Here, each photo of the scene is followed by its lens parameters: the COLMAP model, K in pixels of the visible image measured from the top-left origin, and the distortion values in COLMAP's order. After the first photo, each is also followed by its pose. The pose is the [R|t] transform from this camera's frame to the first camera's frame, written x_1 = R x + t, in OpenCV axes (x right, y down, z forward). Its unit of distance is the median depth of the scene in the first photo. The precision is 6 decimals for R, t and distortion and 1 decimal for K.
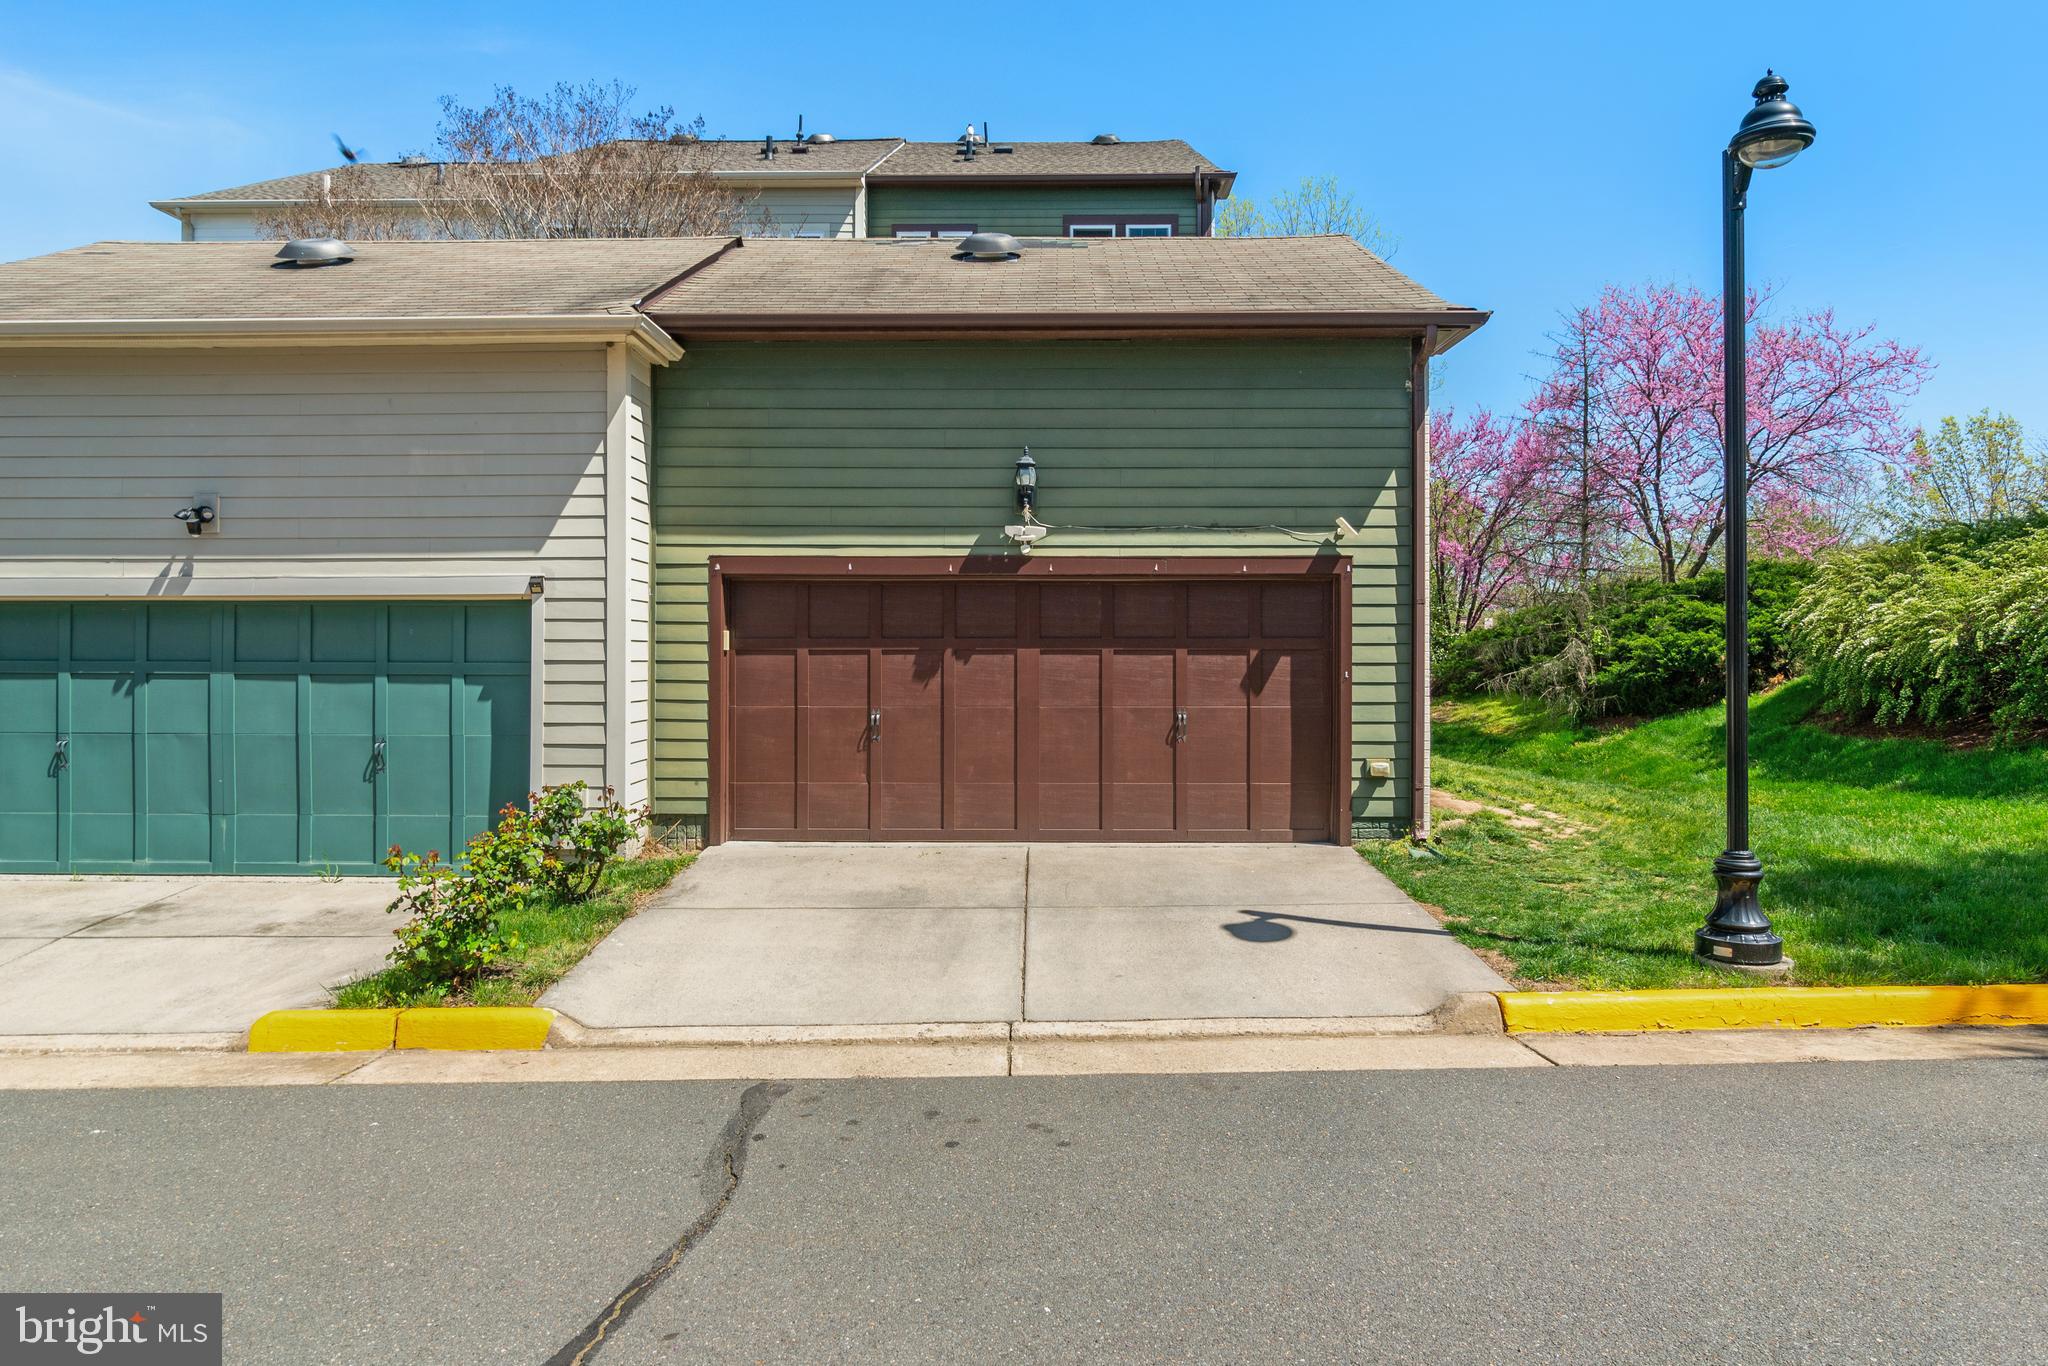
lens RADIAL K [[1241.1, 0, 1024.0], [0, 1241.1, 634.9], [0, 0, 1]] dist [-0.002255, -0.001288]
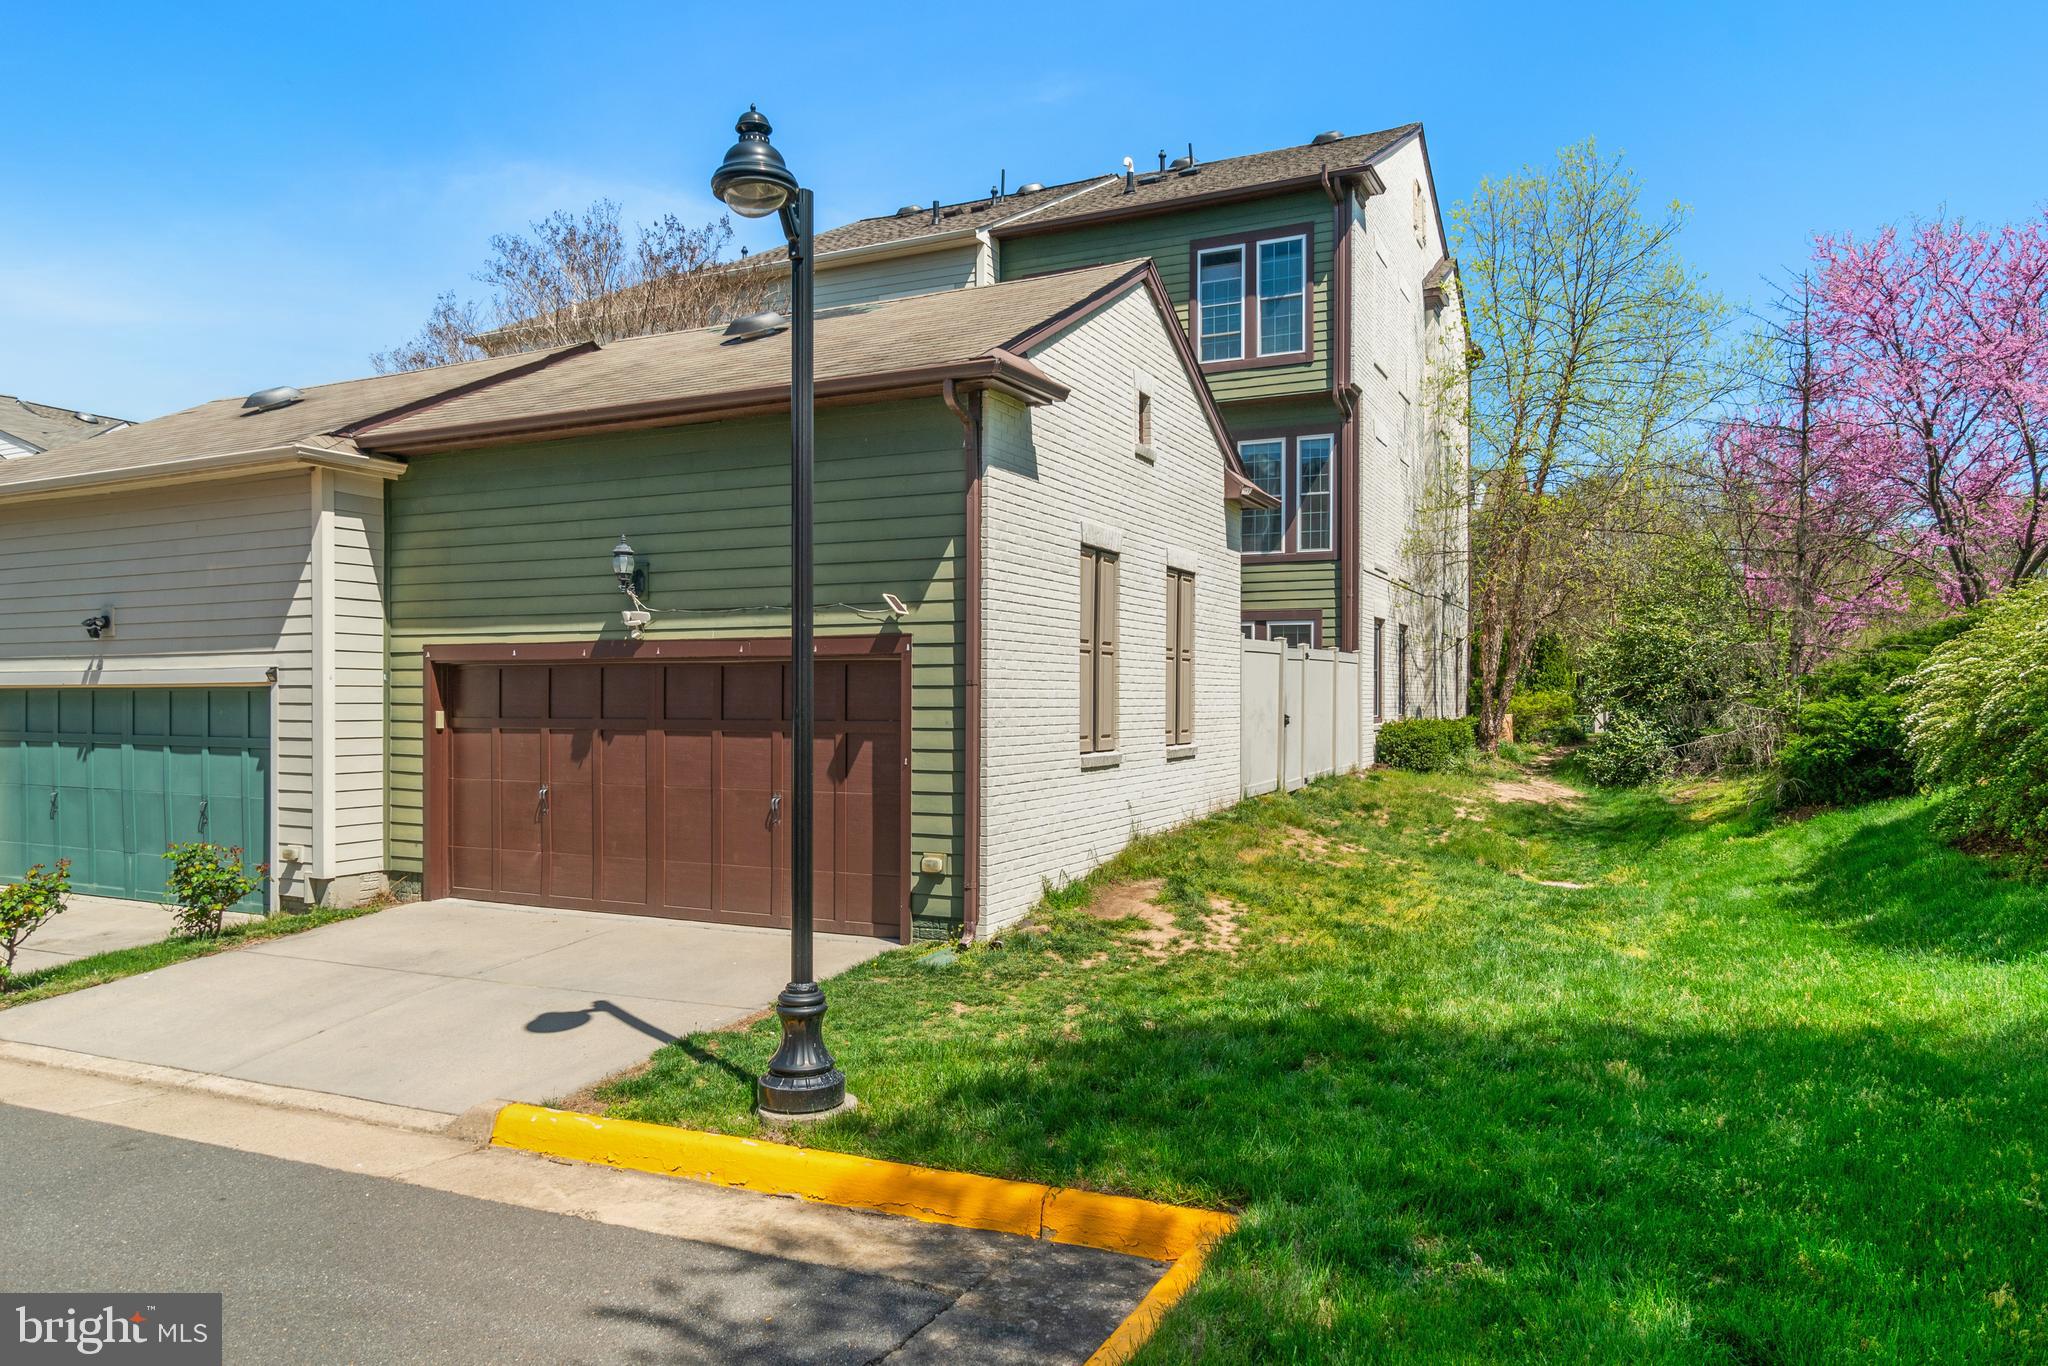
lens RADIAL K [[1304.8, 0, 1024.5], [0, 1304.8, 693.0], [0, 0, 1]] dist [-0.003067, 0.001856]
pose [[0.910546, -0.001900, -0.413404, 0.744466], [0.006314, 0.999937, 0.009311, -0.027892], [0.413360, -0.011088, 0.910500, 0.145260]]
